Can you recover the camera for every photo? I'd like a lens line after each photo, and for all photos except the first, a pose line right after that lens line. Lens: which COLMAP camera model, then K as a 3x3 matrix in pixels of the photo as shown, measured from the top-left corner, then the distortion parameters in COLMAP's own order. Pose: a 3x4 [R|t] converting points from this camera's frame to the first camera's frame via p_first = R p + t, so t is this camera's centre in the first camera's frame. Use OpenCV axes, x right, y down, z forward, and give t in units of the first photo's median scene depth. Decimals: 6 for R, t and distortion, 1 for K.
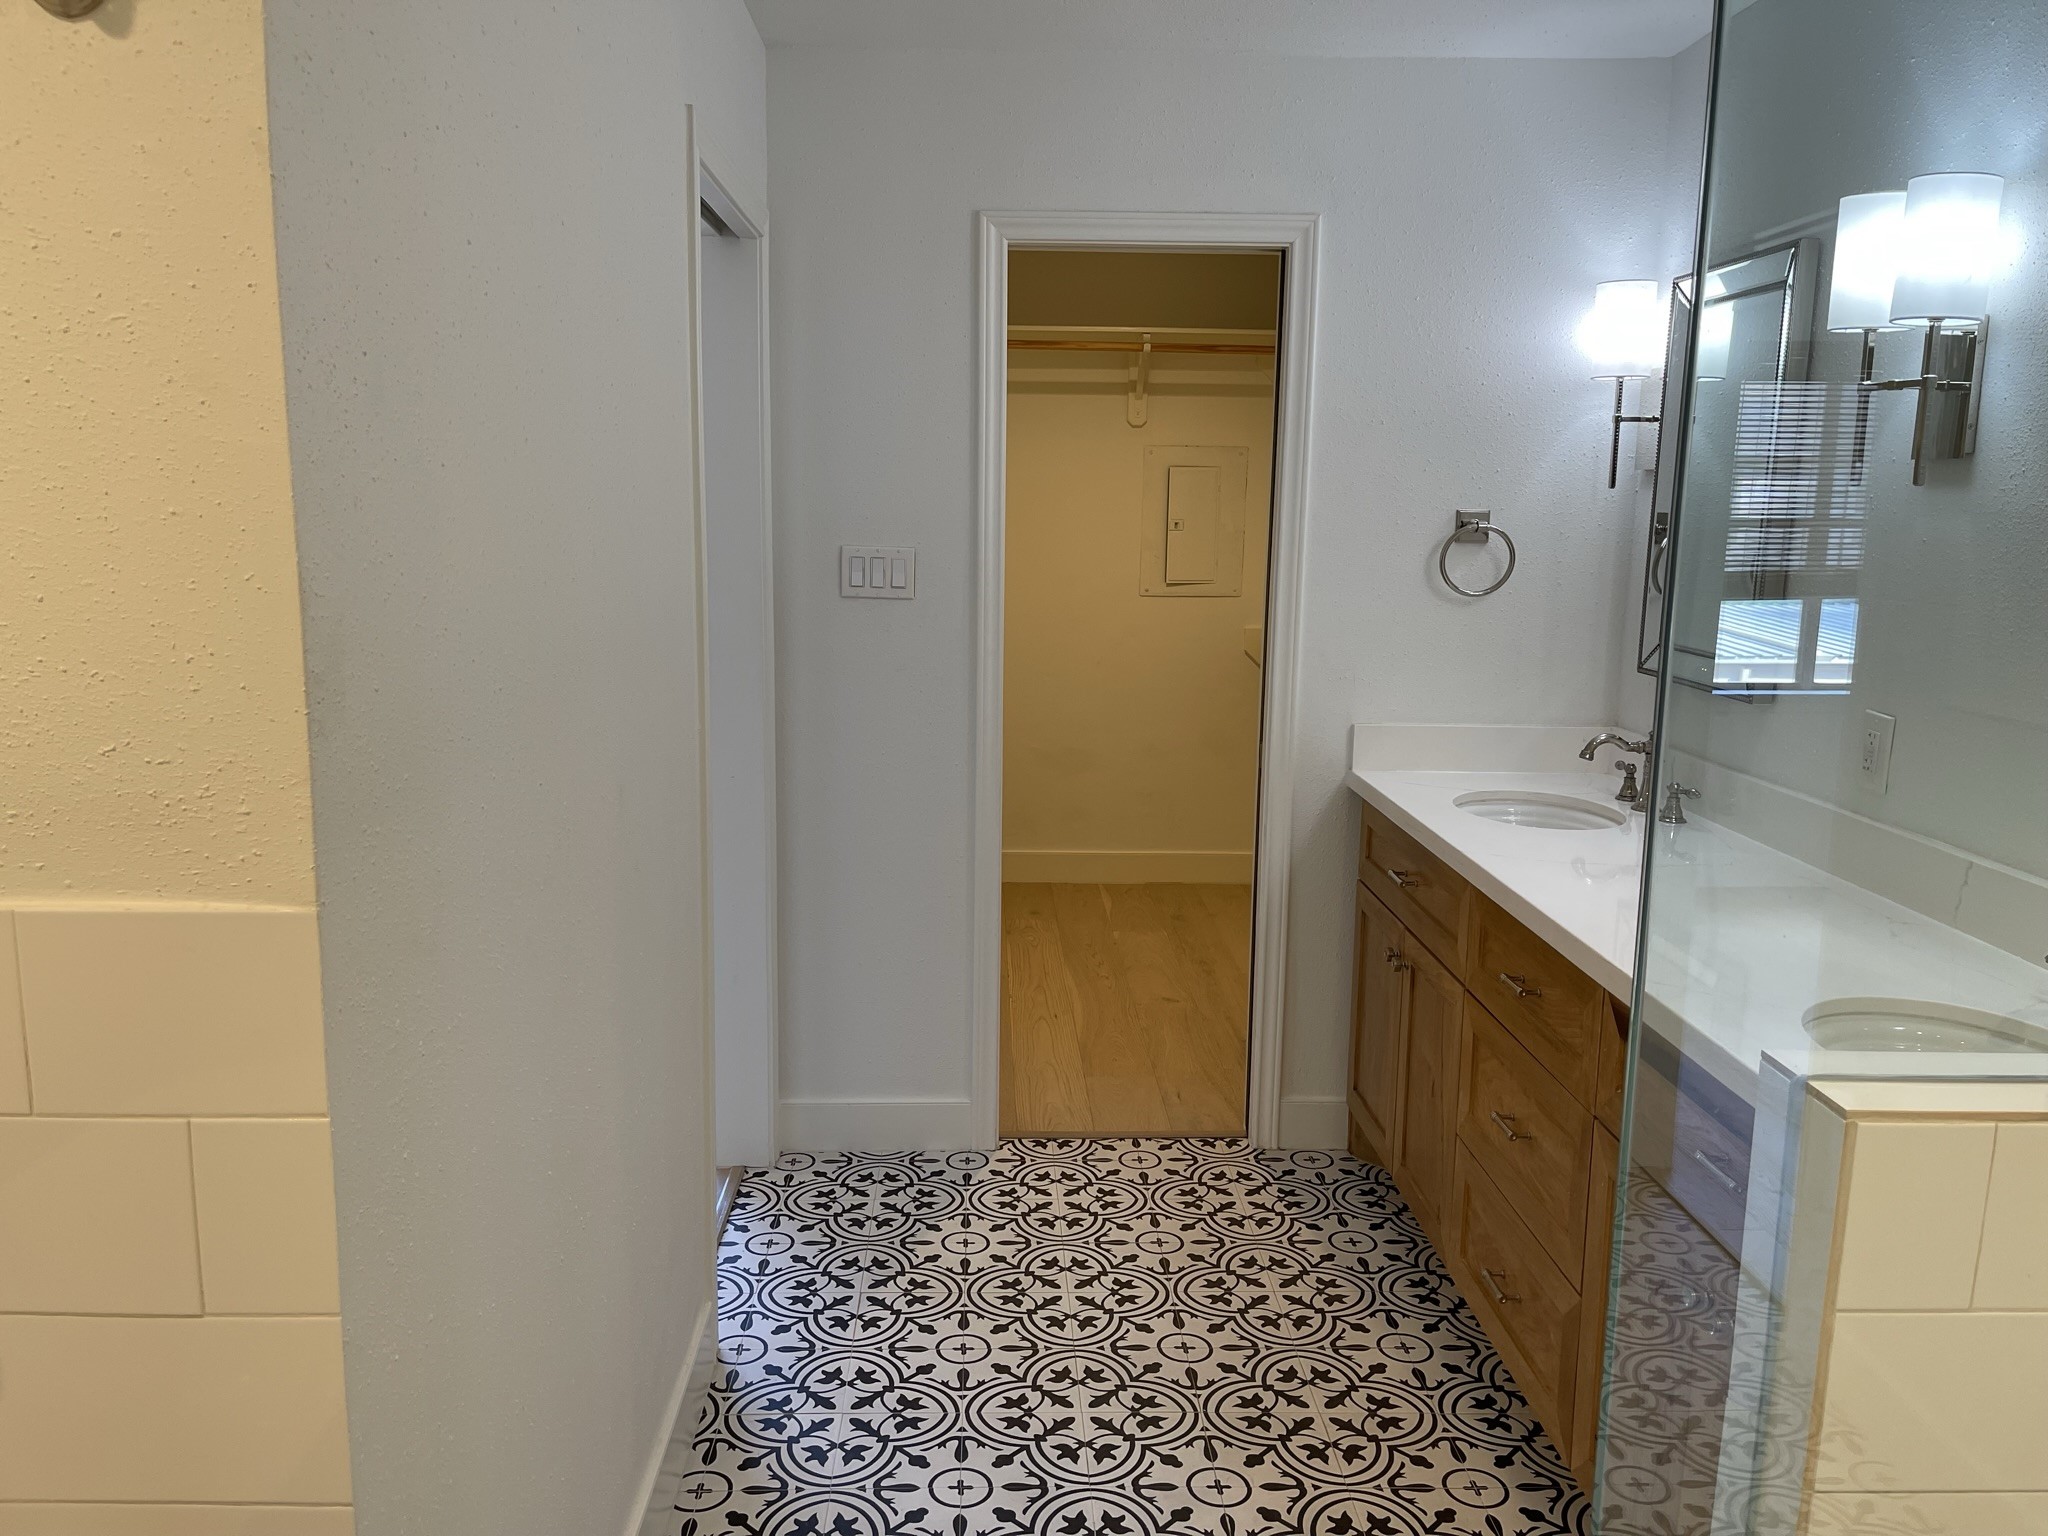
lens RADIAL K [[1542.9, 0, 1042.2], [0, 1542.9, 758.6], [0, 0, 1]] dist [0.074405, -0.082460]
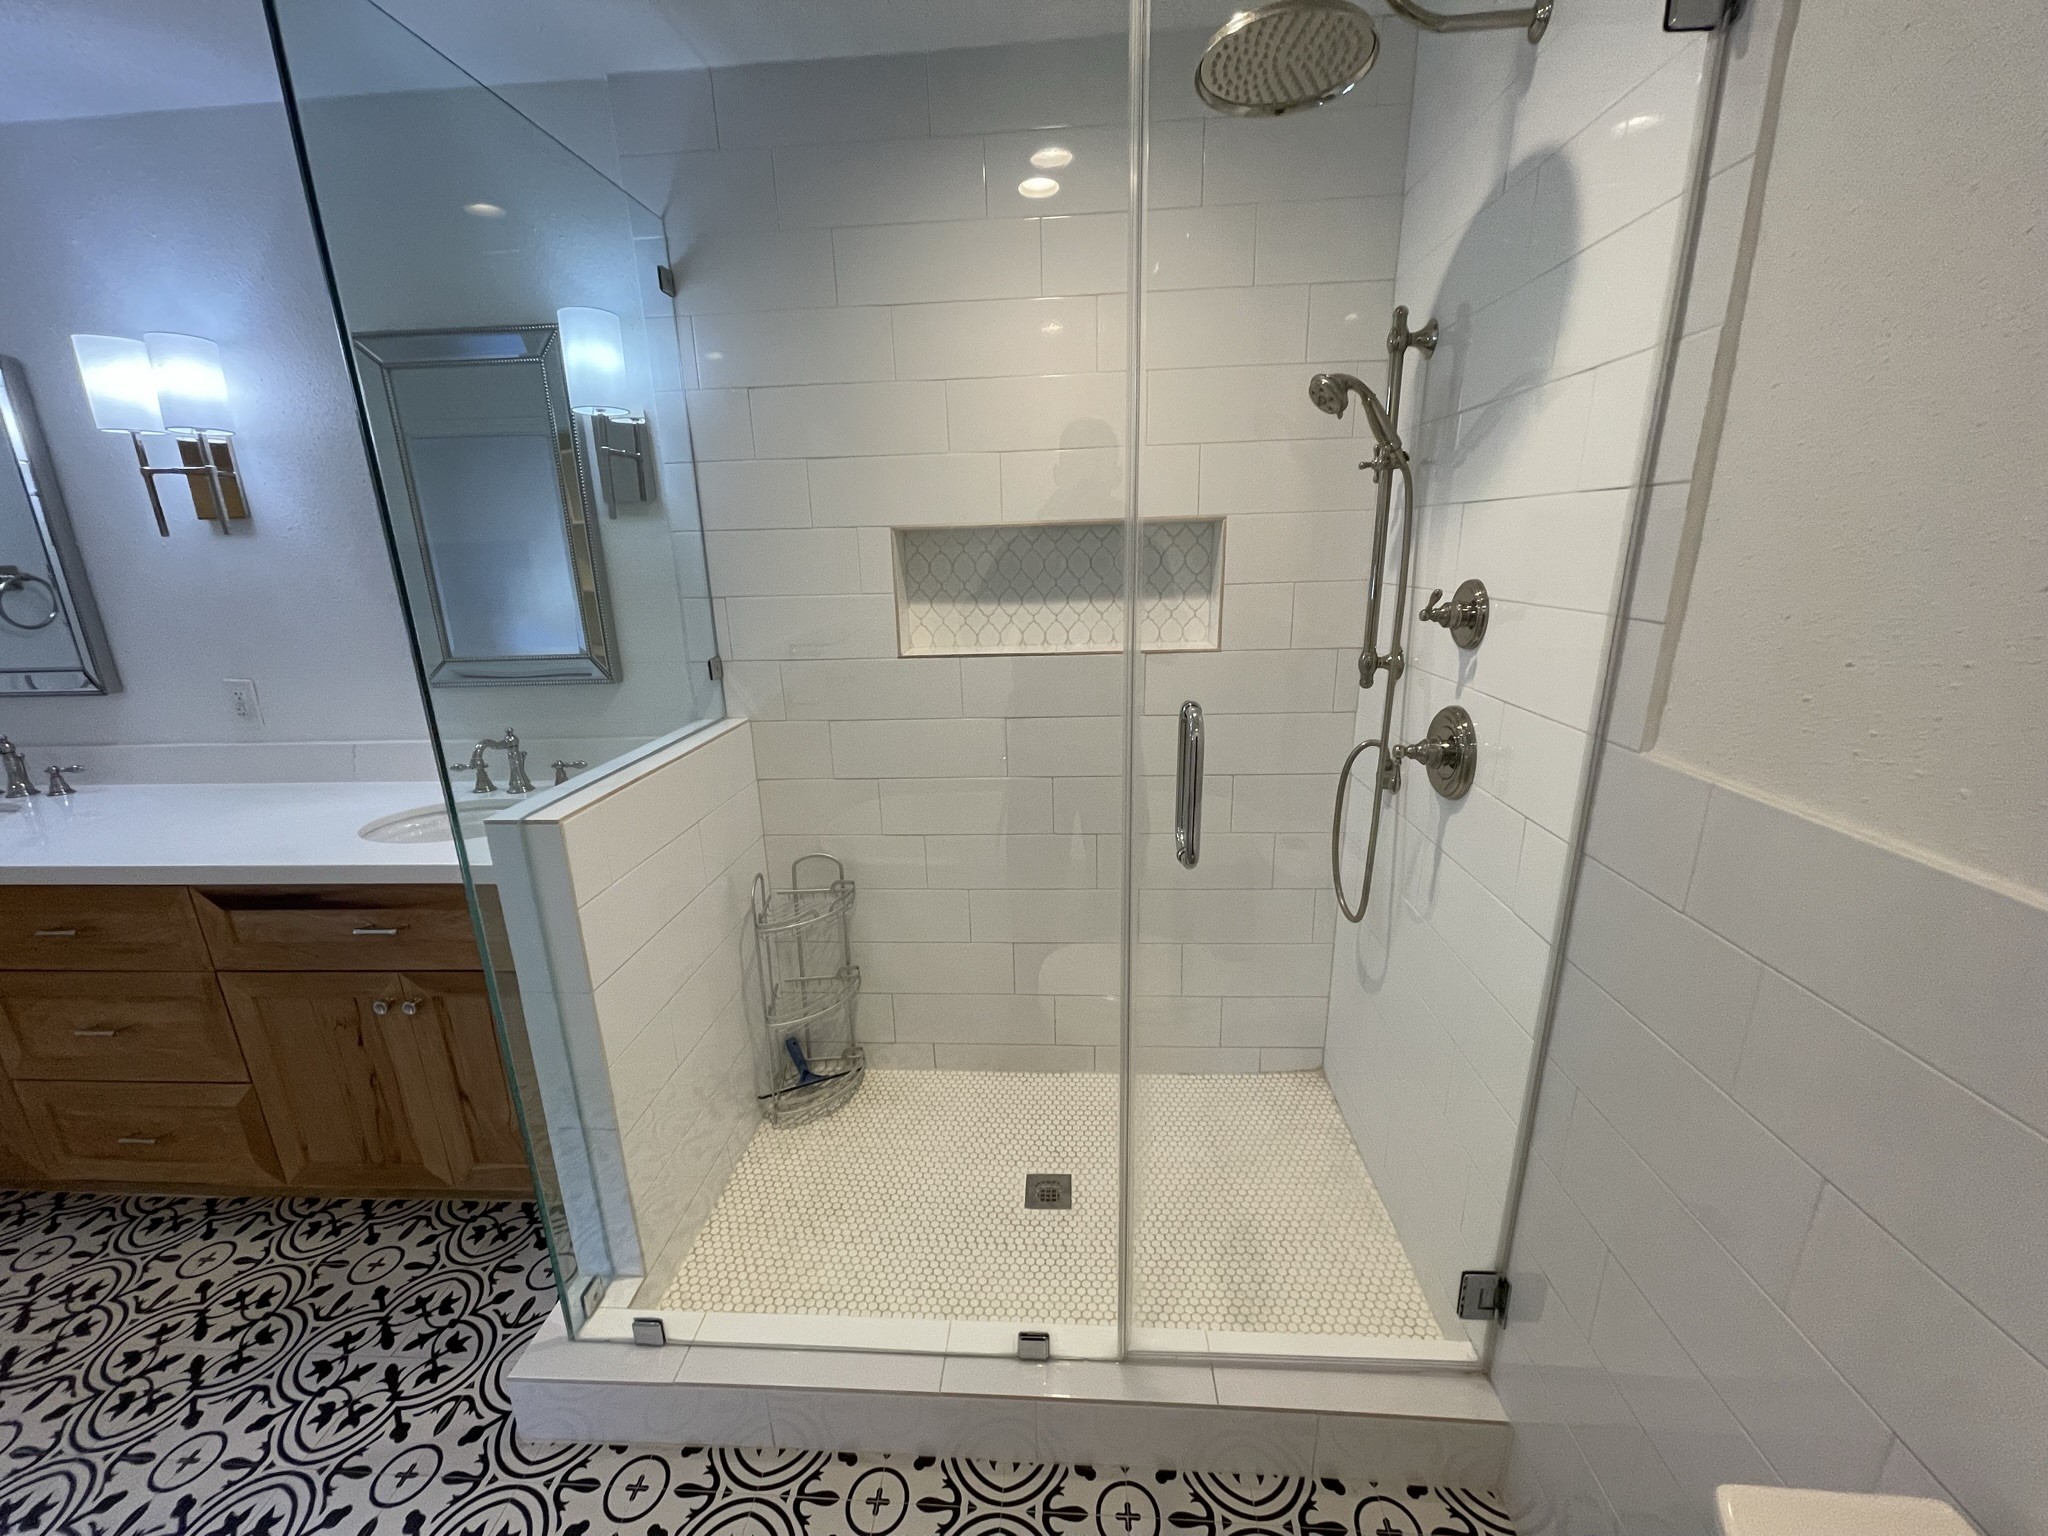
lens RADIAL K [[823.1, 0, 1014.0], [0, 823.1, 768.4], [0, 0, 1]] dist [-0.002361, -0.000182]
pose [[0.094895, -0.285135, 0.953778, -0.211859], [0.195663, 0.944755, 0.262971, -0.007175], [-0.976069, 0.161665, 0.145443, 0.092791]]
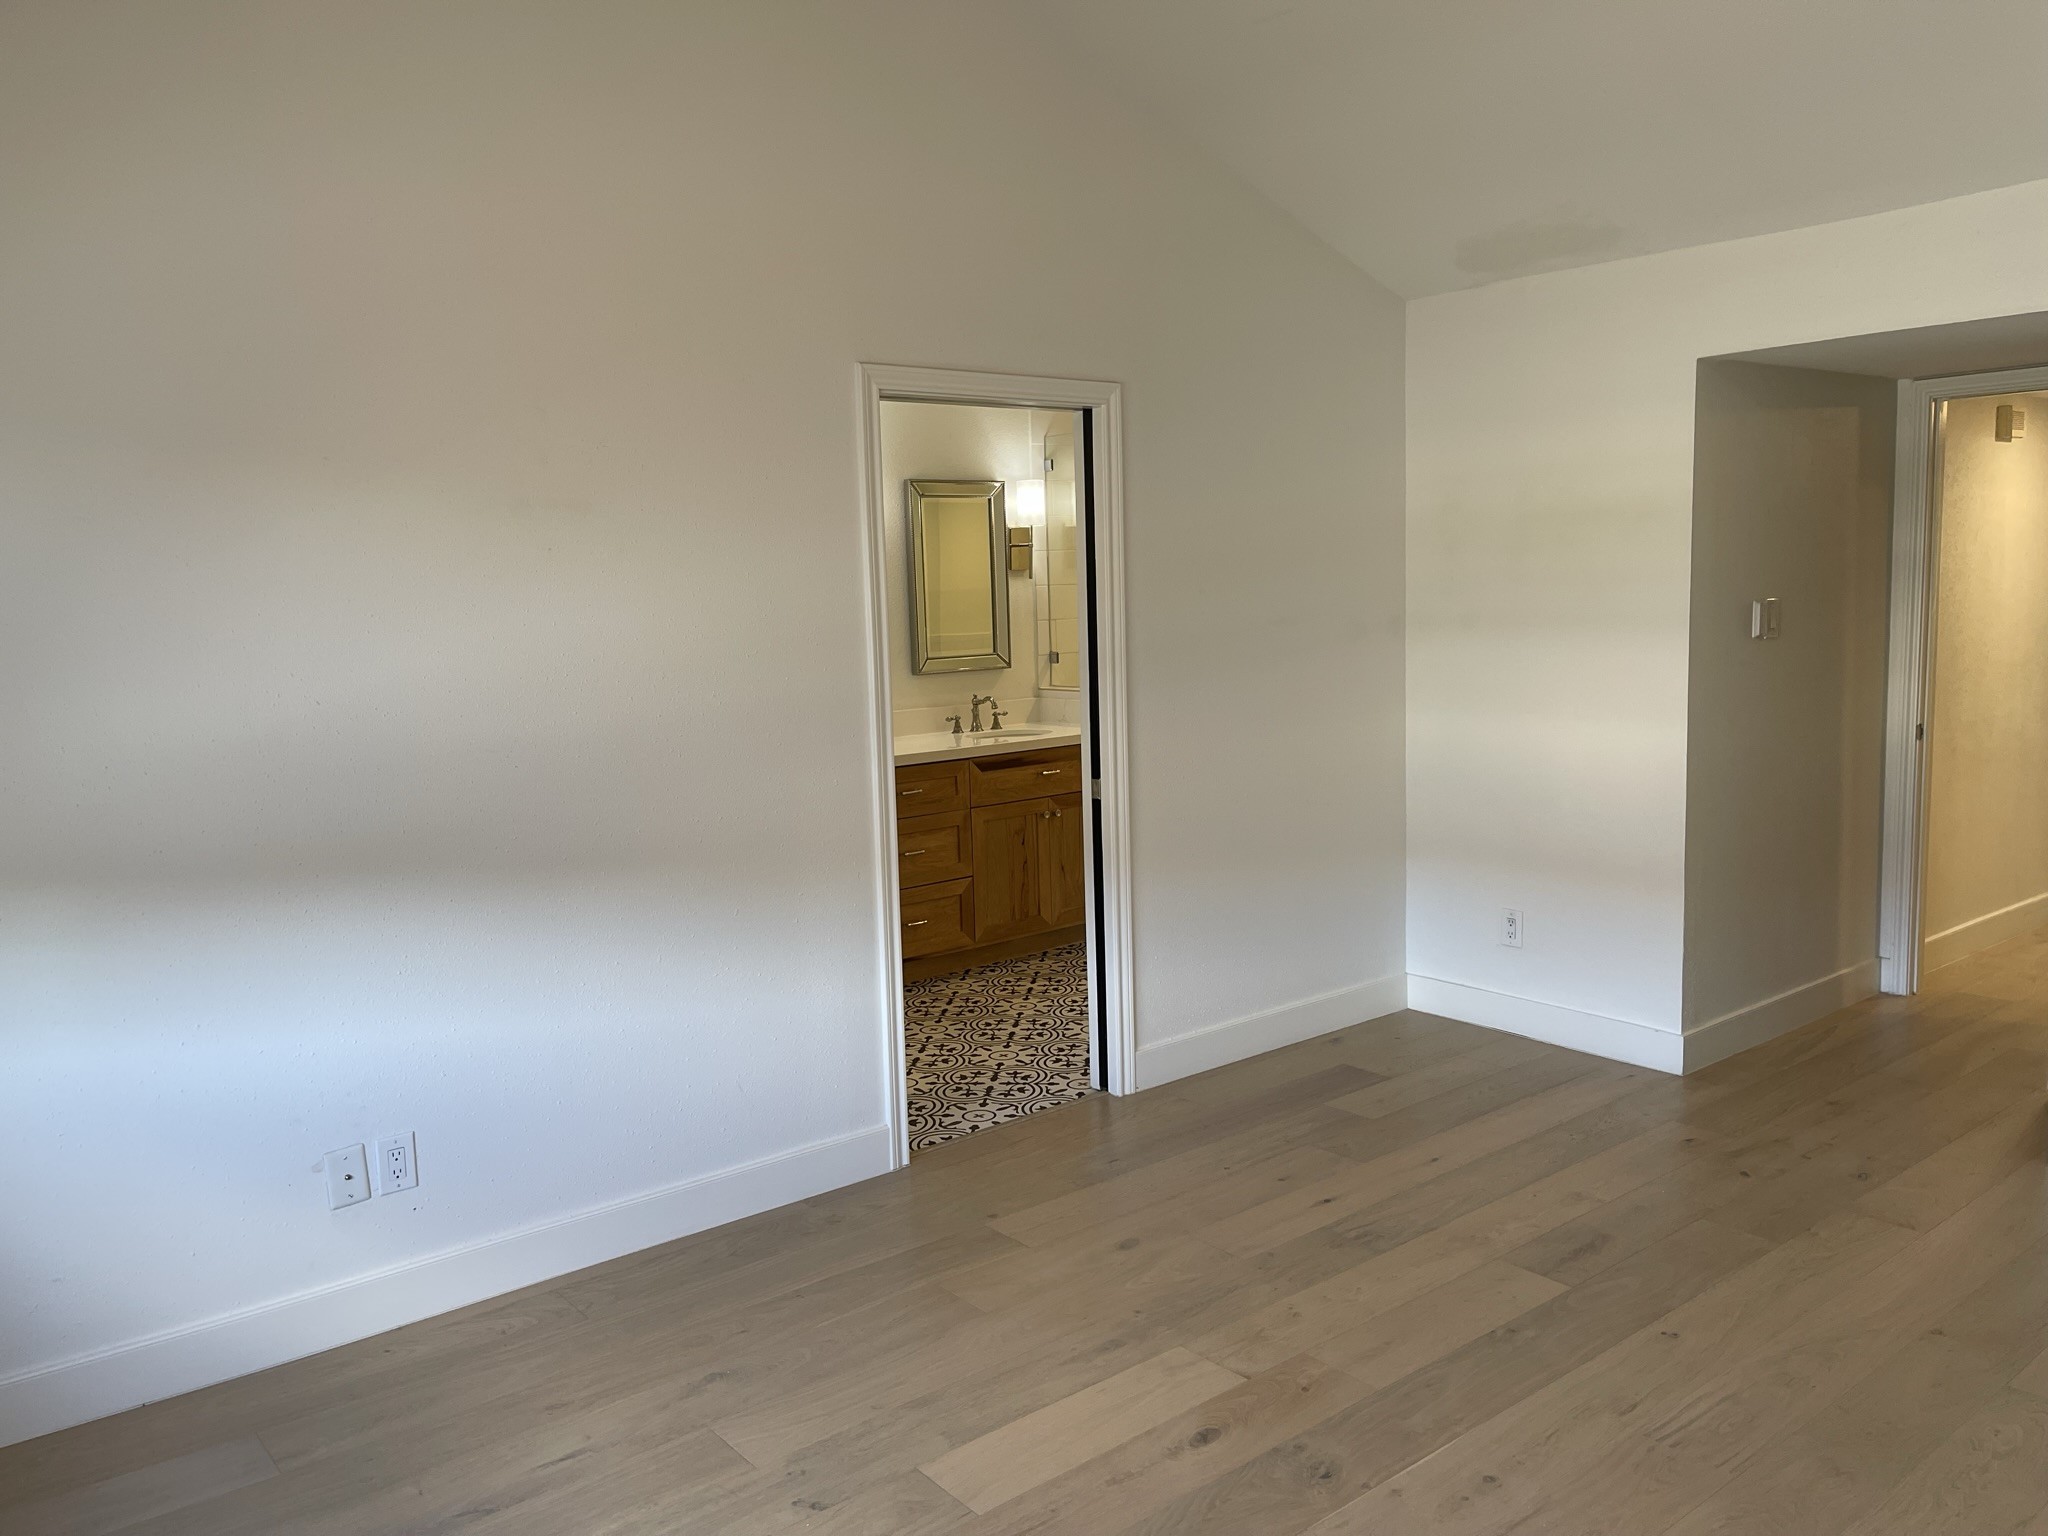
lens RADIAL K [[1542.9, 0, 1042.2], [0, 1542.9, 758.6], [0, 0, 1]] dist [0.074405, -0.082460]
pose [[-0.601315, -0.094829, 0.793365, -1.517079], [0.148393, 0.962404, 0.227506, -0.368612], [-0.785111, 0.254532, -0.564636, 1.945228]]
